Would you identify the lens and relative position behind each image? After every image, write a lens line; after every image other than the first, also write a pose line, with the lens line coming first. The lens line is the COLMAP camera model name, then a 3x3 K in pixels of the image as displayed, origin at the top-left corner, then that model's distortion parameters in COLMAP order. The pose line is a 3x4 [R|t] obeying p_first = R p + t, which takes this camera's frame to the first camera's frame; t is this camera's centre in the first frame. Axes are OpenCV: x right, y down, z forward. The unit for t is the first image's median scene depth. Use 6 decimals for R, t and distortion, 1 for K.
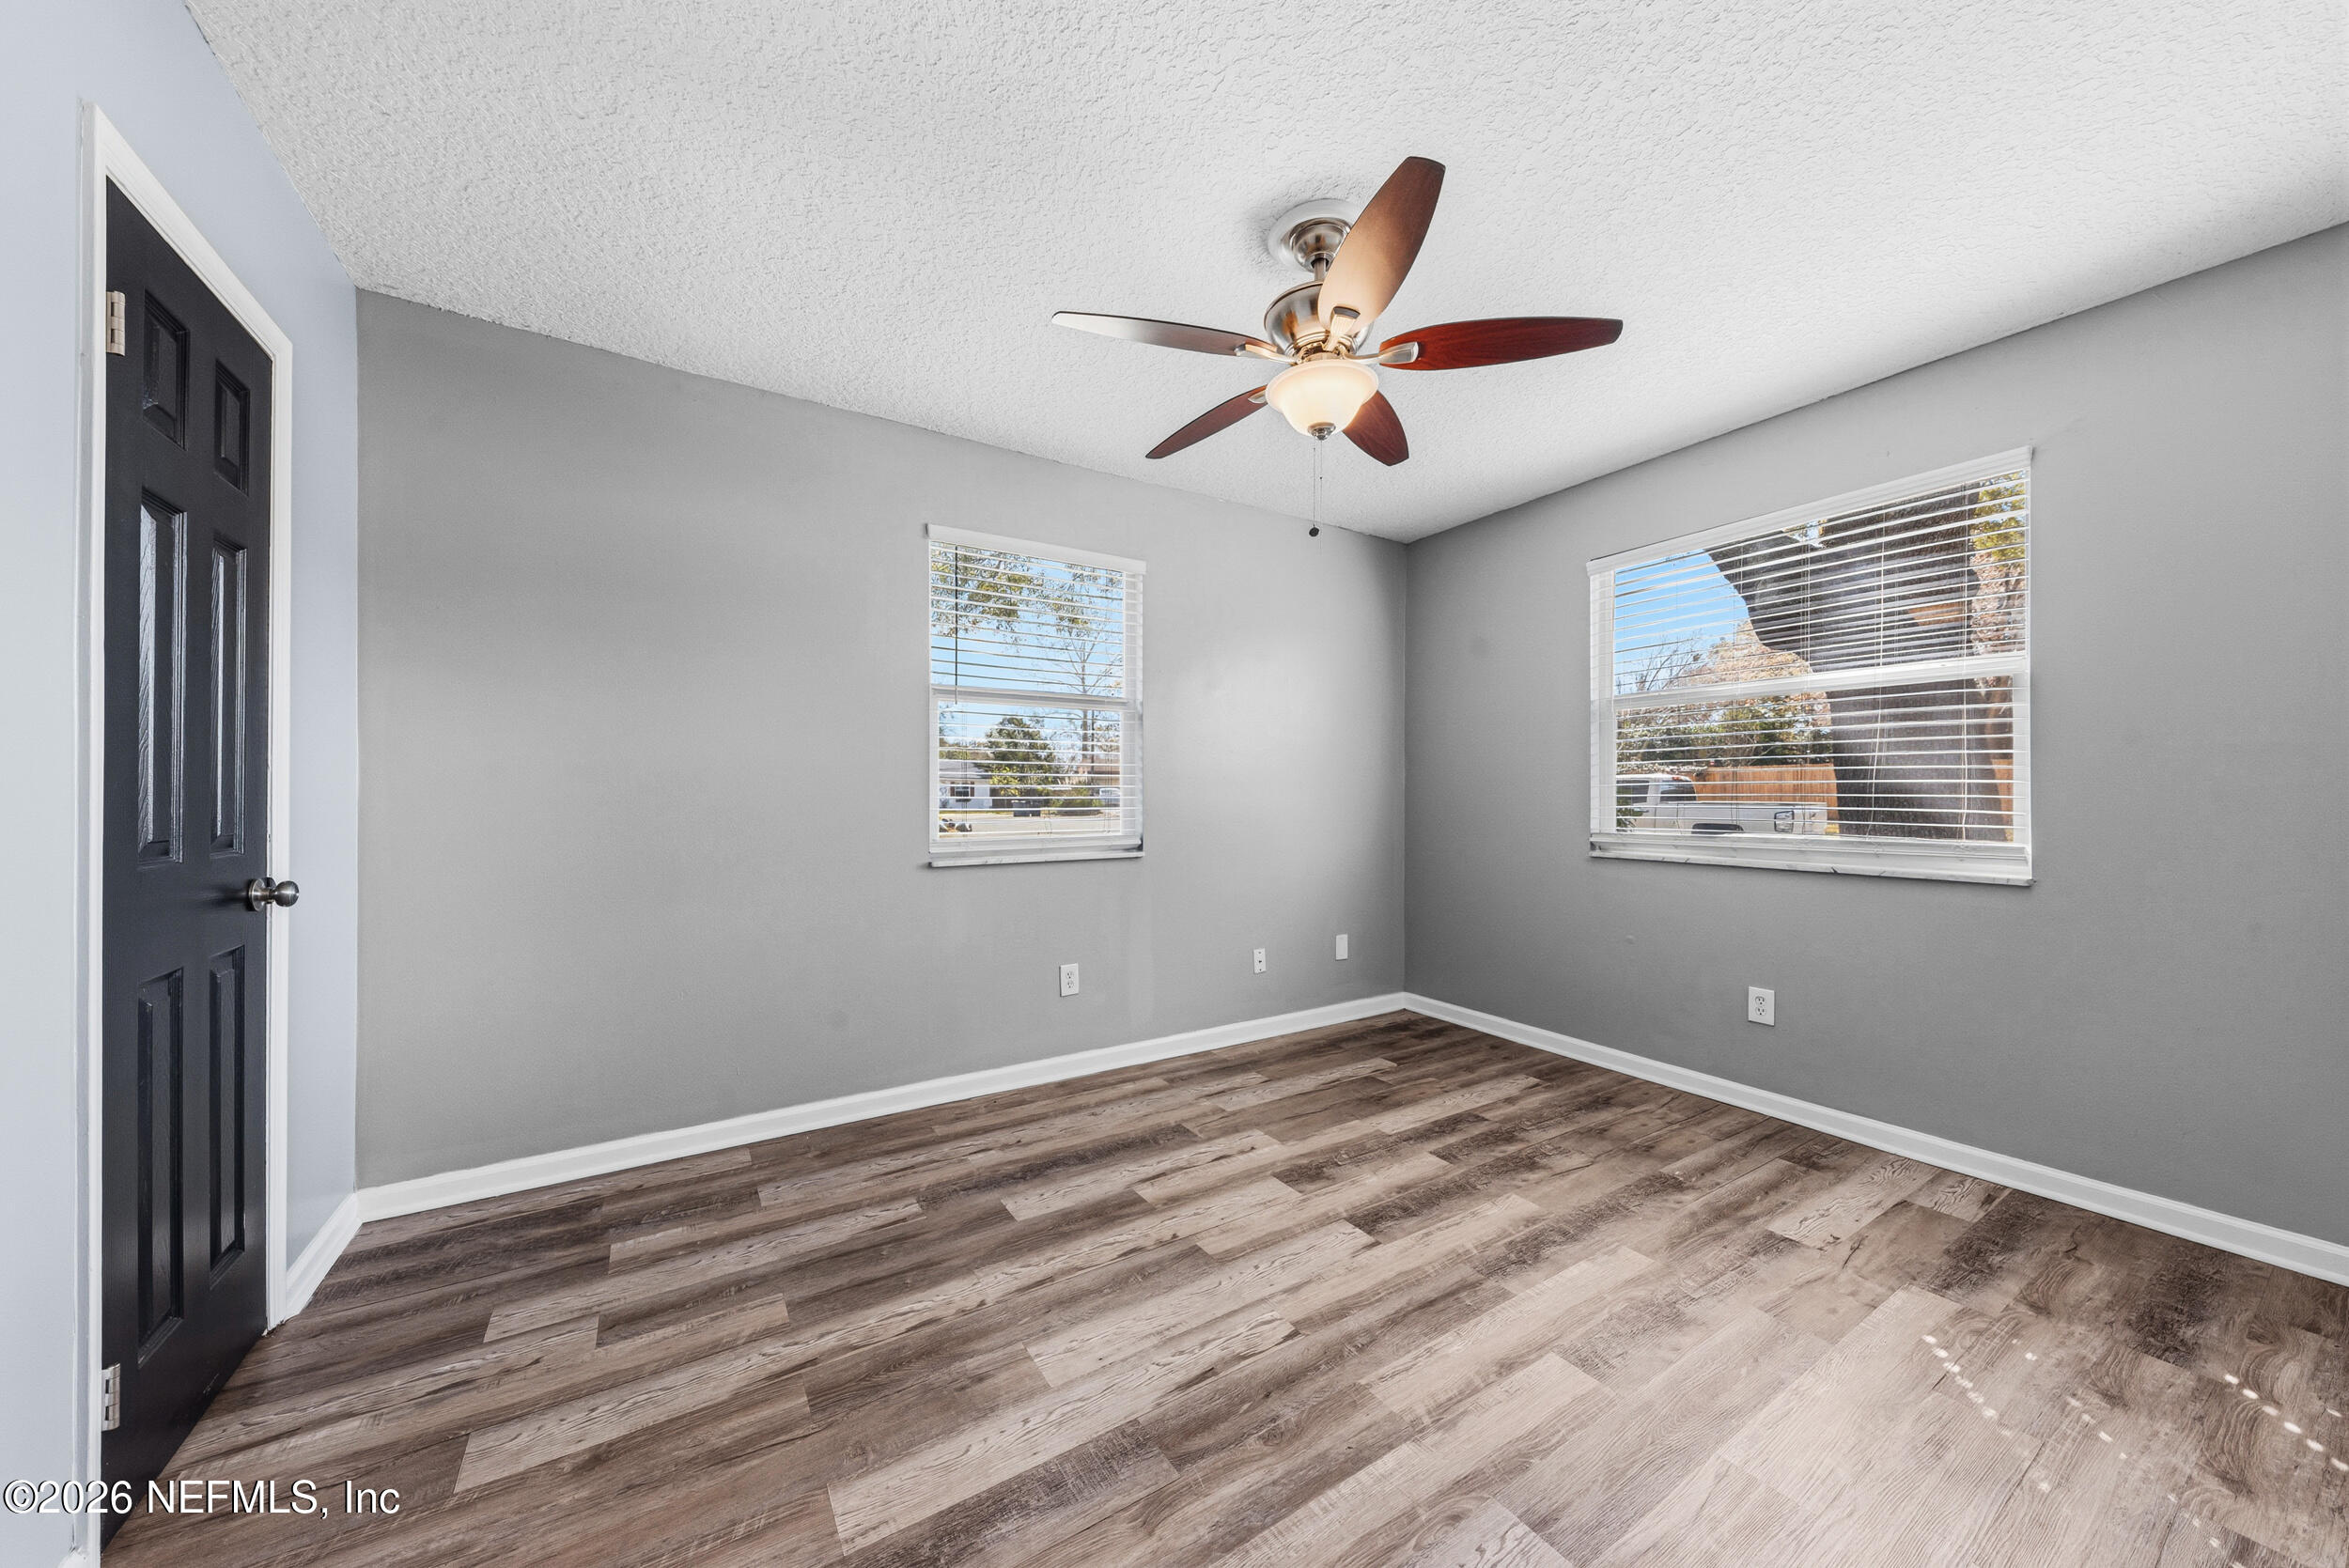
lens RADIAL K [[814.2, 0, 1177.3], [0, 814.2, 791.4], [0, 0, 1]] dist [0.001459, -0.004031]
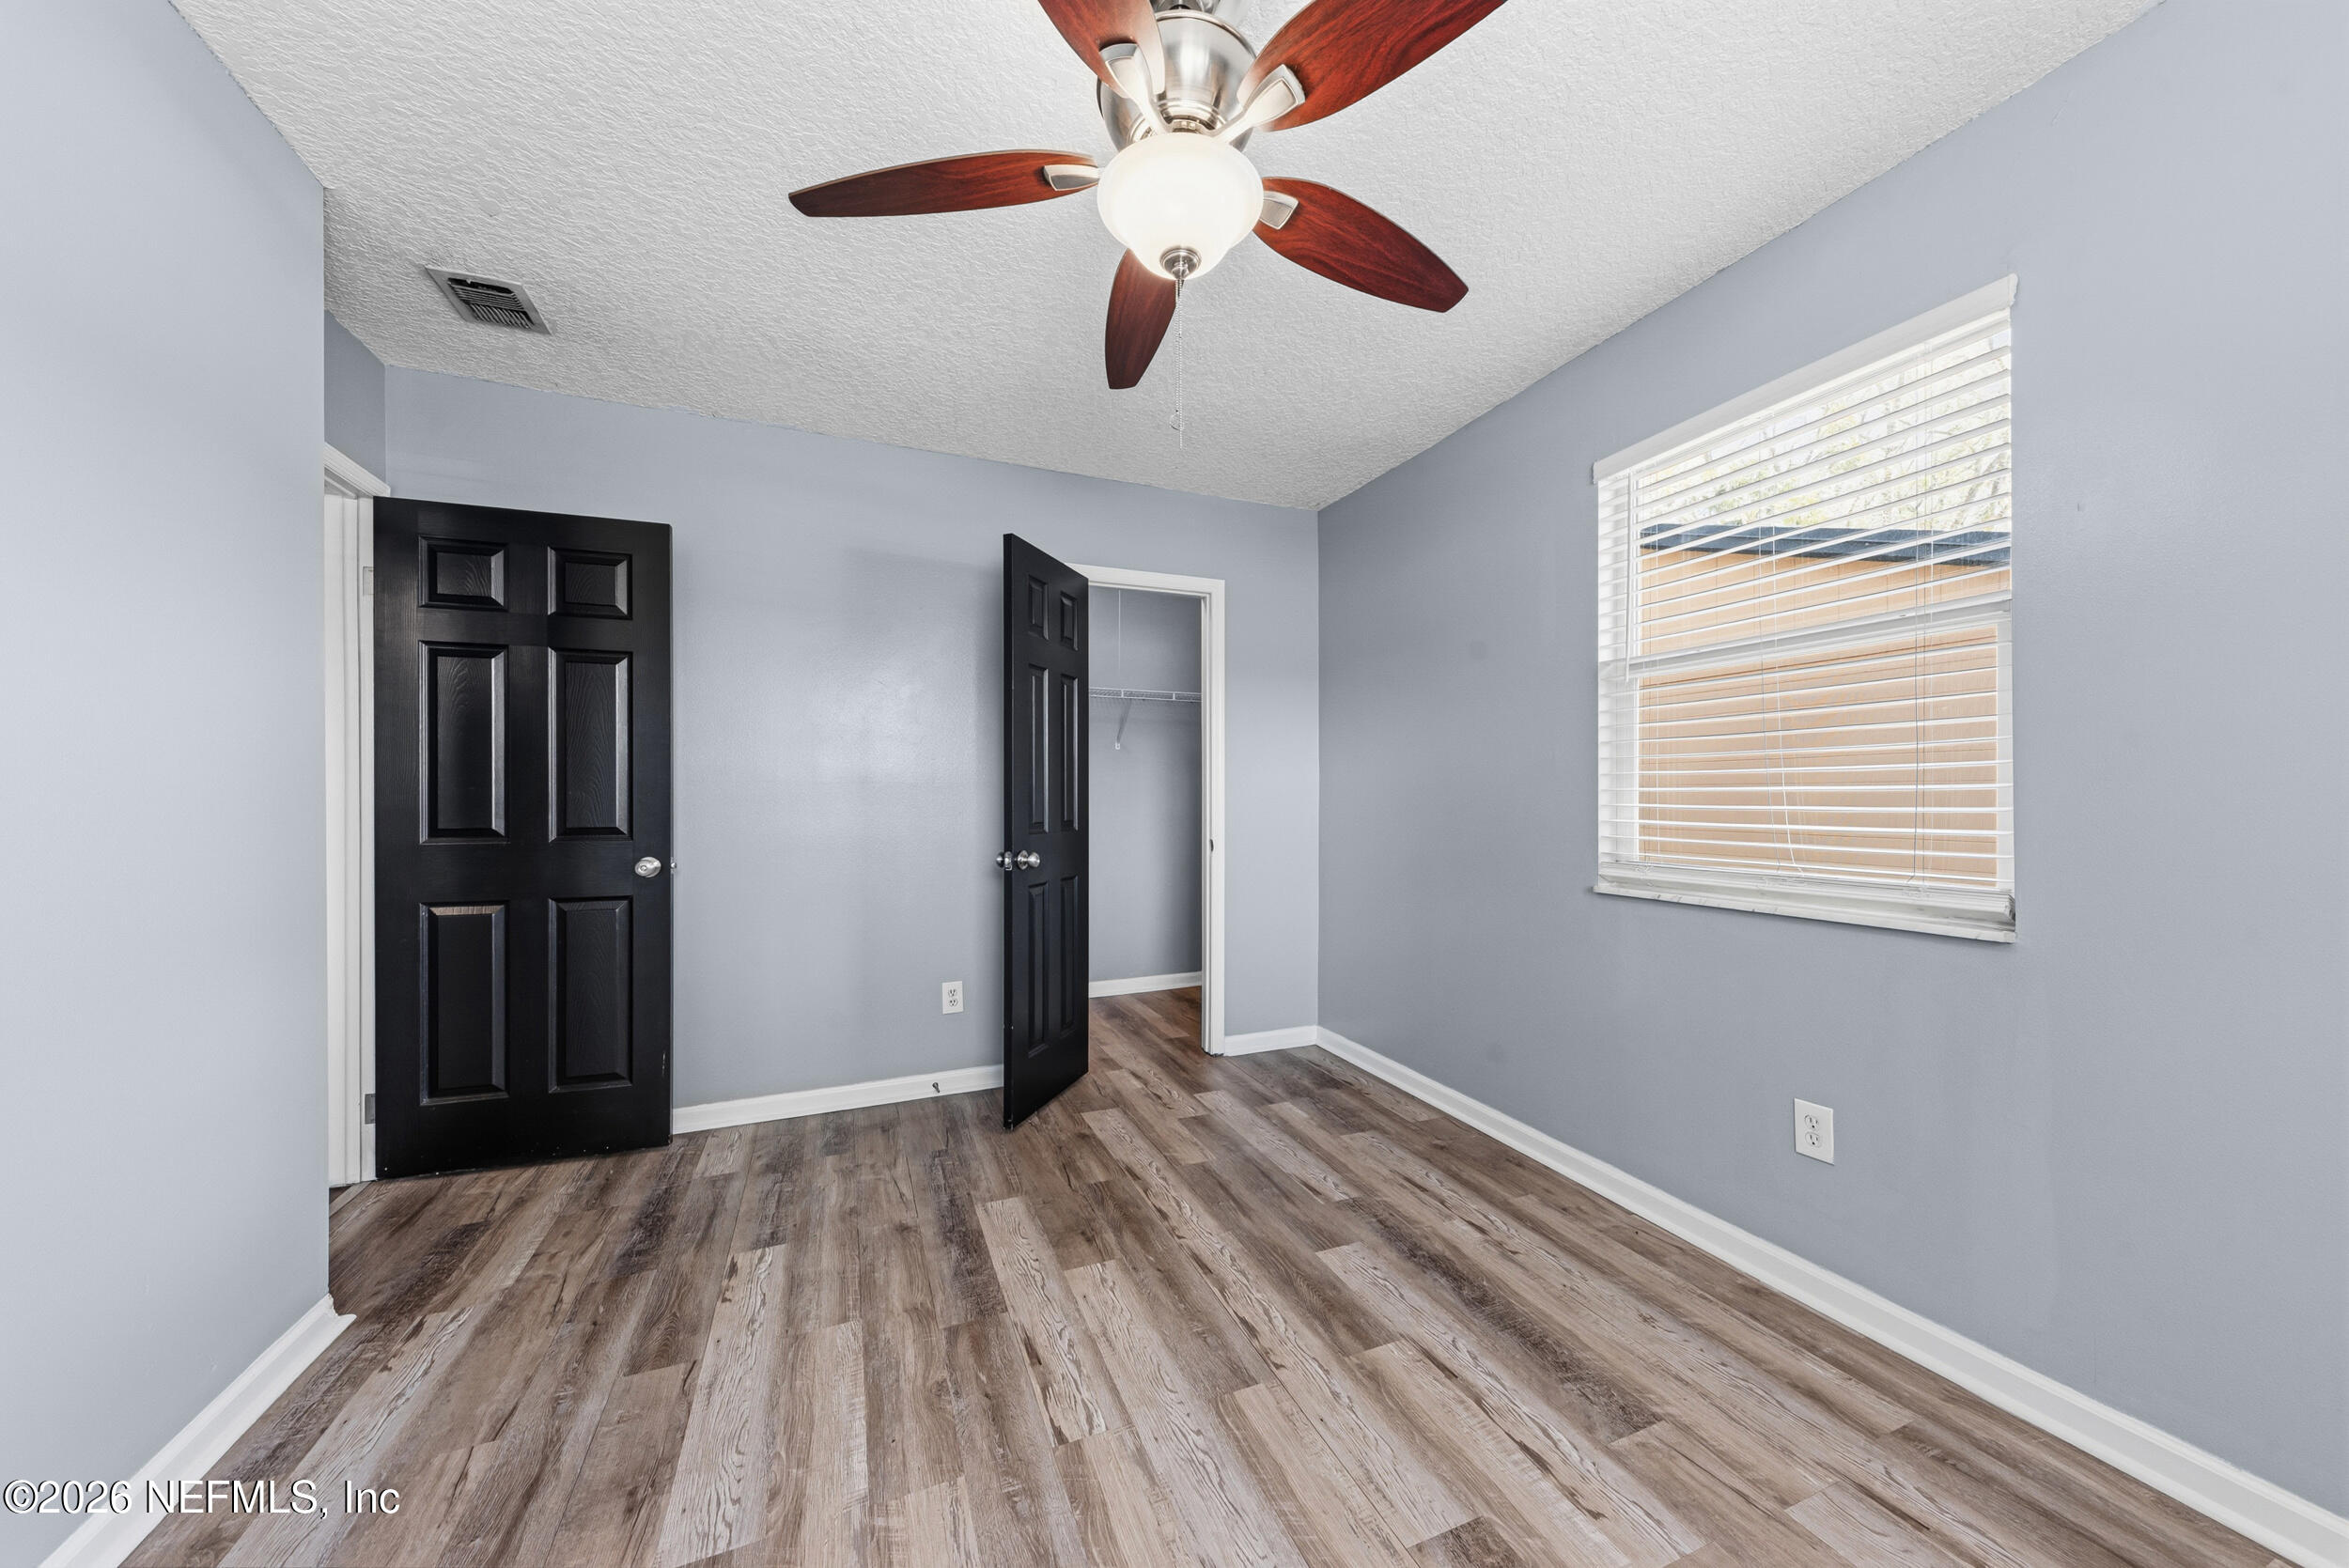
lens RADIAL K [[814.2, 0, 1177.3], [0, 814.2, 791.4], [0, 0, 1]] dist [0.001459, -0.004031]
pose [[-0.181820, -0.003653, -0.983325, 0.829716], [-0.000720, 0.999993, -0.003582, -0.003339], [0.983332, 0.000057, -0.181822, 1.104152]]
